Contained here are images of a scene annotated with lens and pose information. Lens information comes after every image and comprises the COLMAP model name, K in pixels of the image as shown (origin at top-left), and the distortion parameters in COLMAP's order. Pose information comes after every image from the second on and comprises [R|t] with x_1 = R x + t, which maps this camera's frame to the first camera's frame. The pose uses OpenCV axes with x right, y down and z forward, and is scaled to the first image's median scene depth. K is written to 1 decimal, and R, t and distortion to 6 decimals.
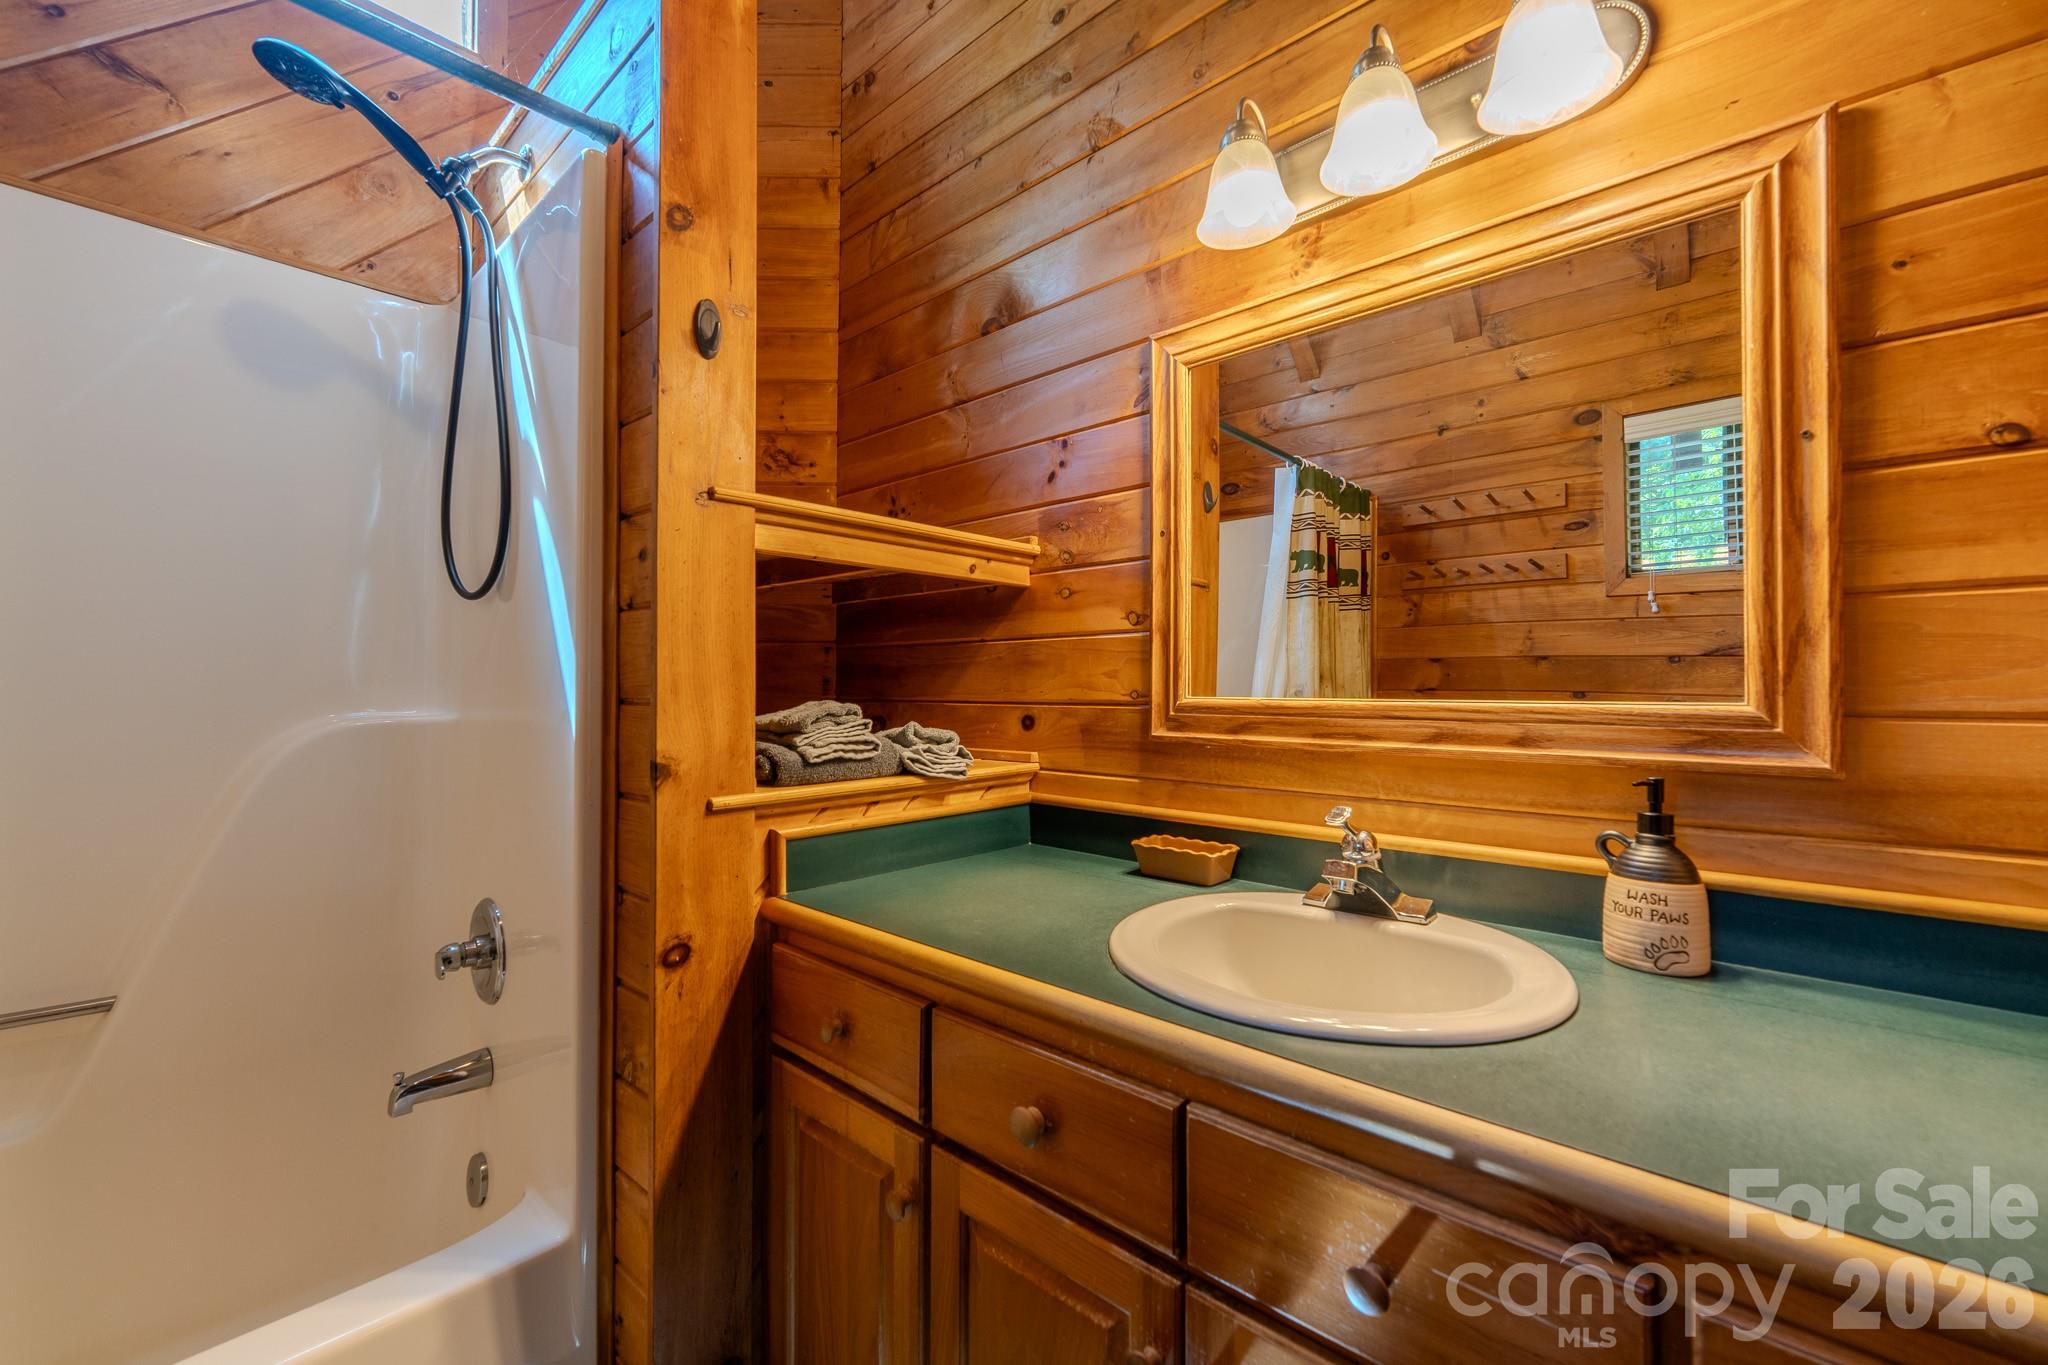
lens RADIAL K [[827.3, 0, 1026.8], [0, 827.3, 679.5], [0, 0, 1]] dist [-0.000888, 0.000083]
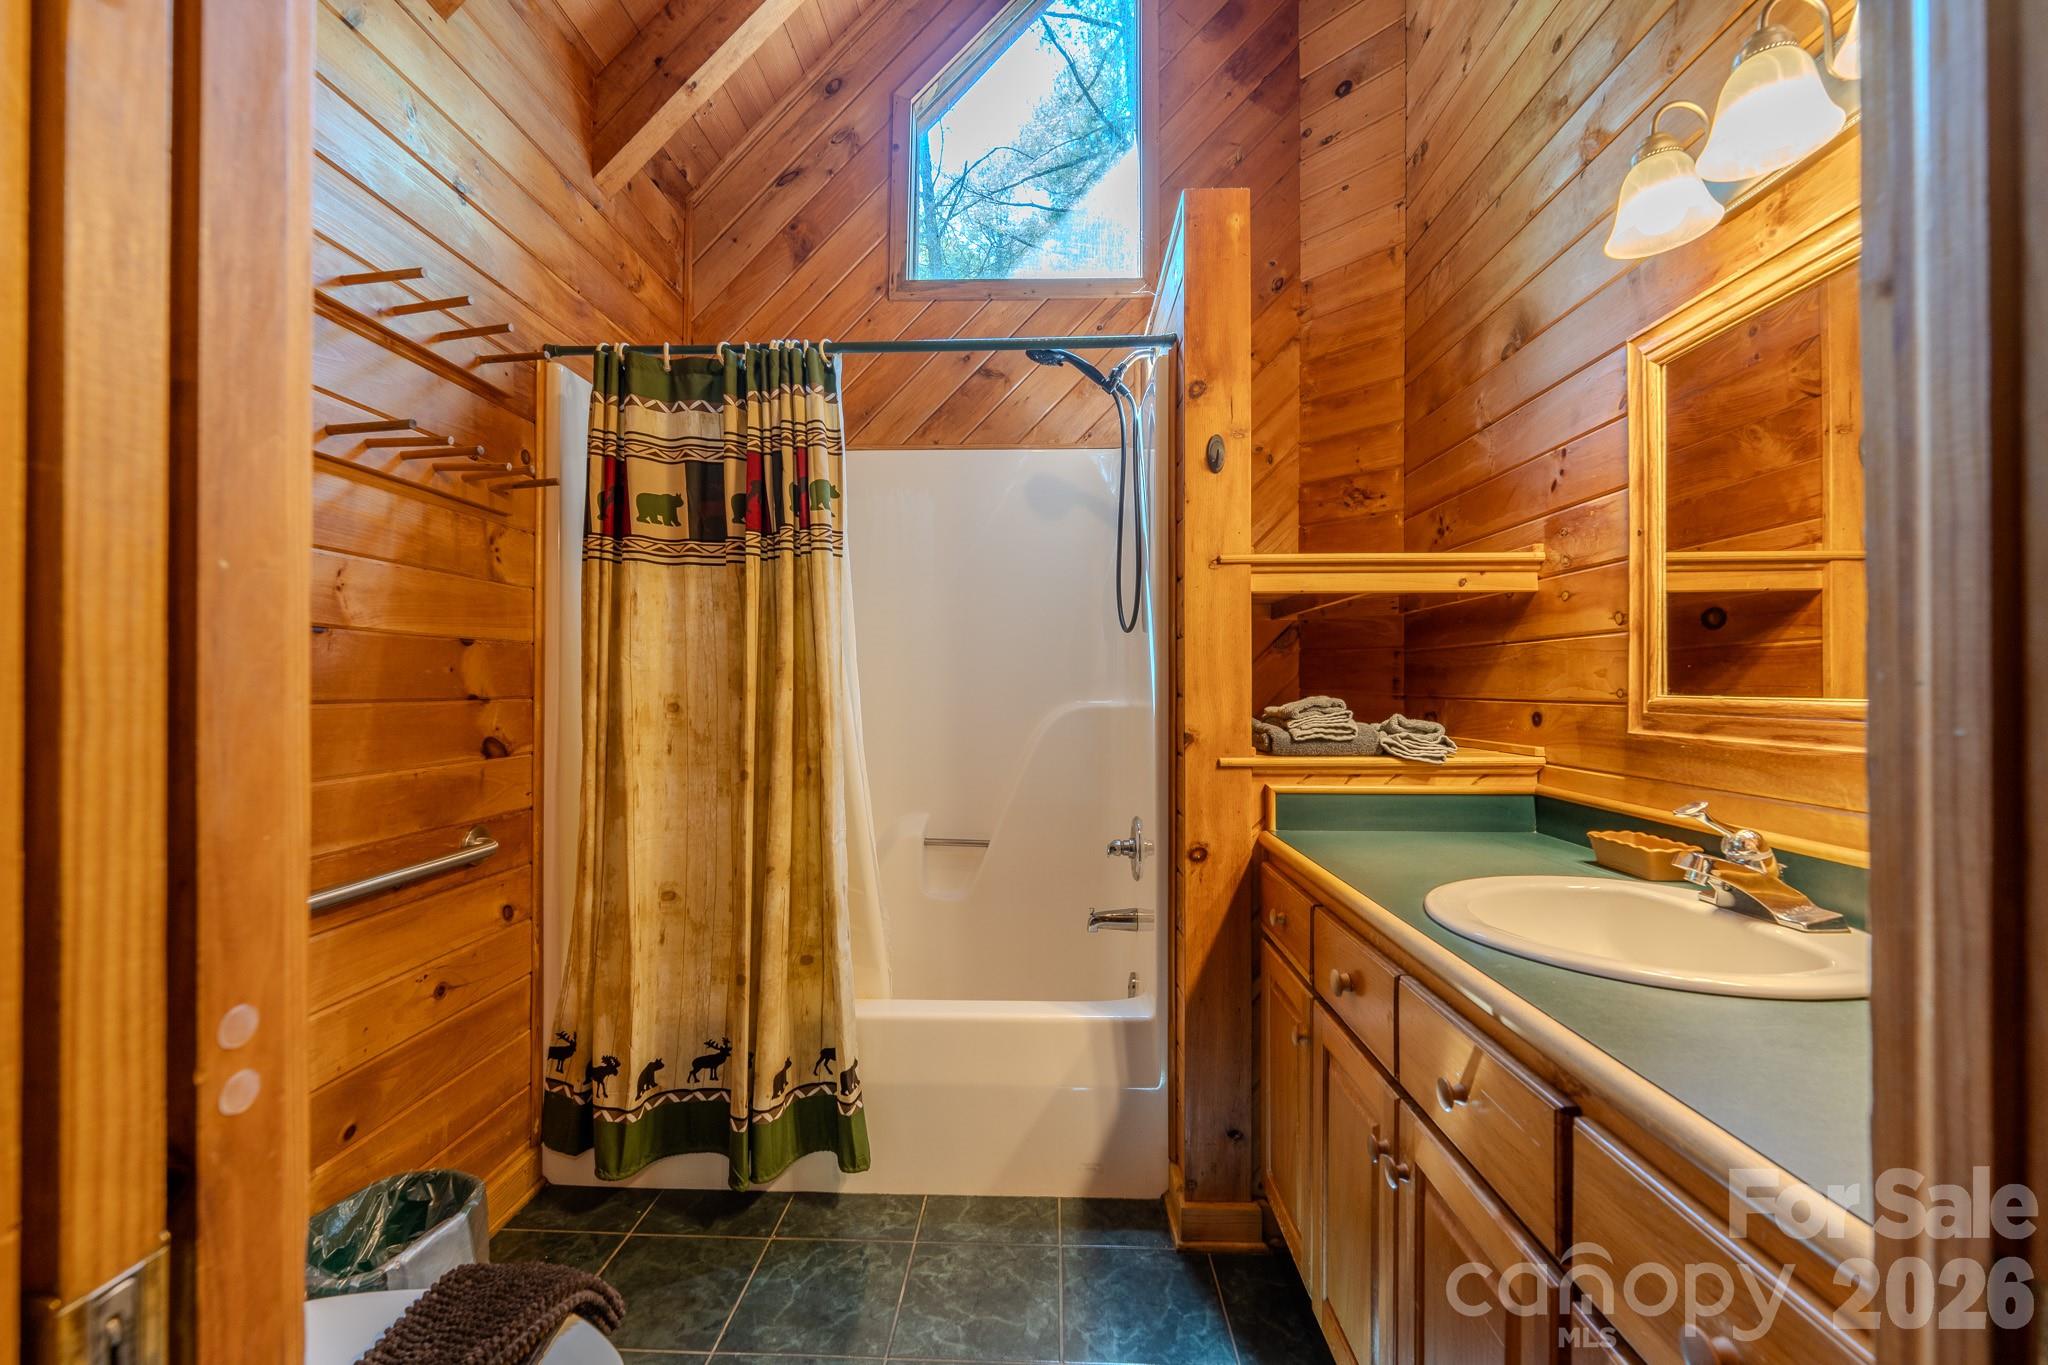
lens RADIAL K [[827.3, 0, 1022.2], [0, 827.3, 683.9], [0, 0, 1]] dist [-0.000888, 0.000083]
pose [[0.649515, -0.002214, -0.760345, 0.464601], [0.007198, 0.999969, 0.003236, -0.001965], [0.760314, -0.007575, 0.649511, -0.235968]]
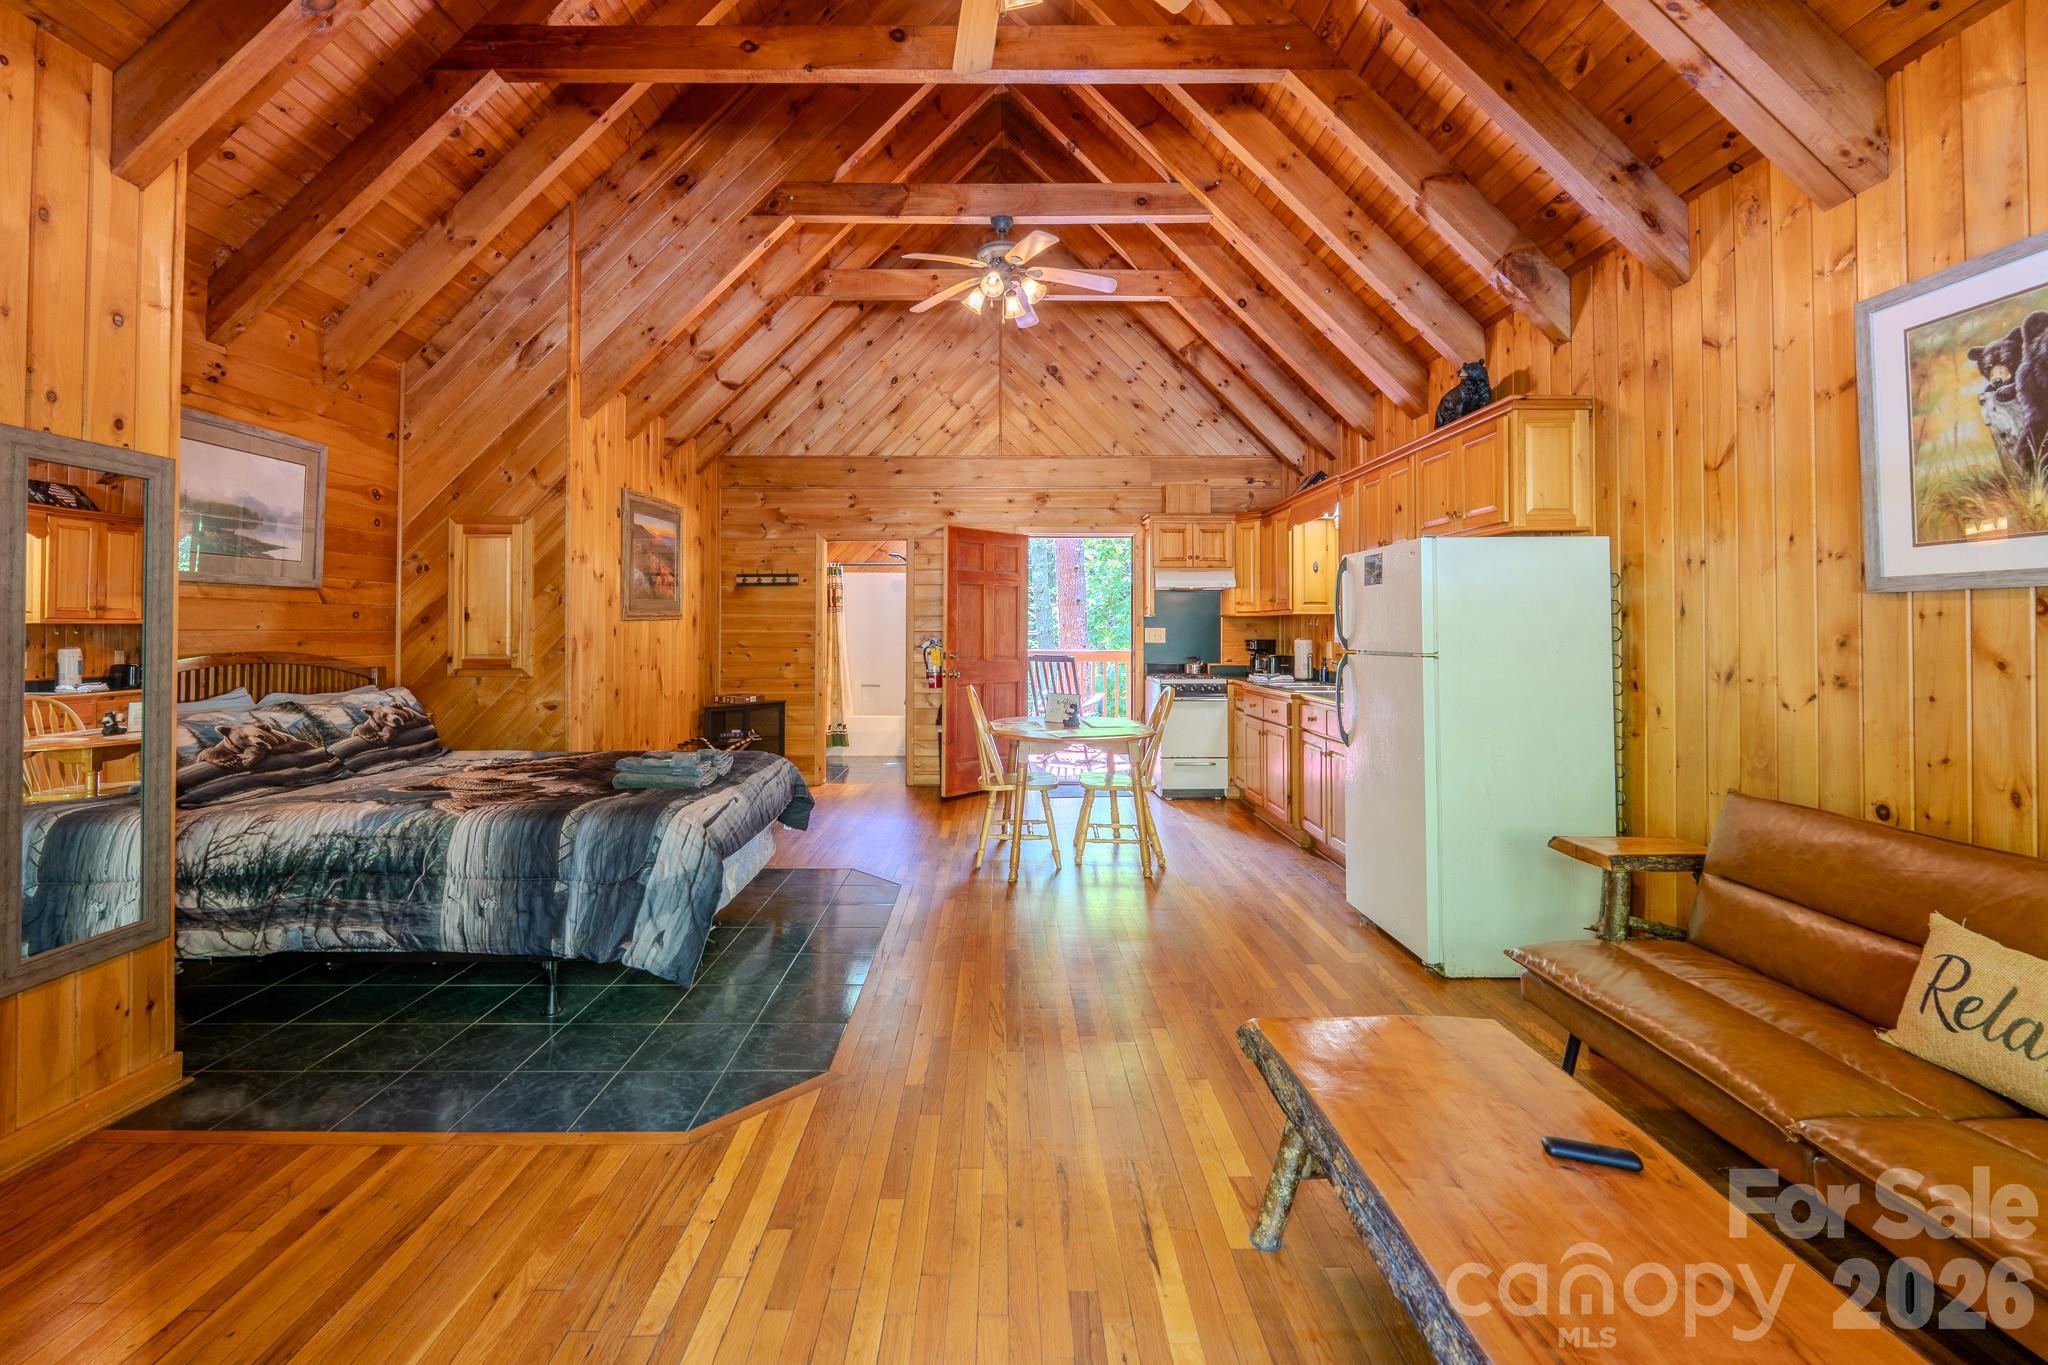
lens RADIAL K [[827.3, 0, 991.8], [0, 827.3, 628.7], [0, 0, 1]] dist [-0.000888, 0.000083]
pose [[0.667349, 0.000630, -0.744745, 4.858077], [0.003308, 0.999987, 0.003810, -0.117753], [0.744738, -0.005007, 0.667338, -3.069494]]
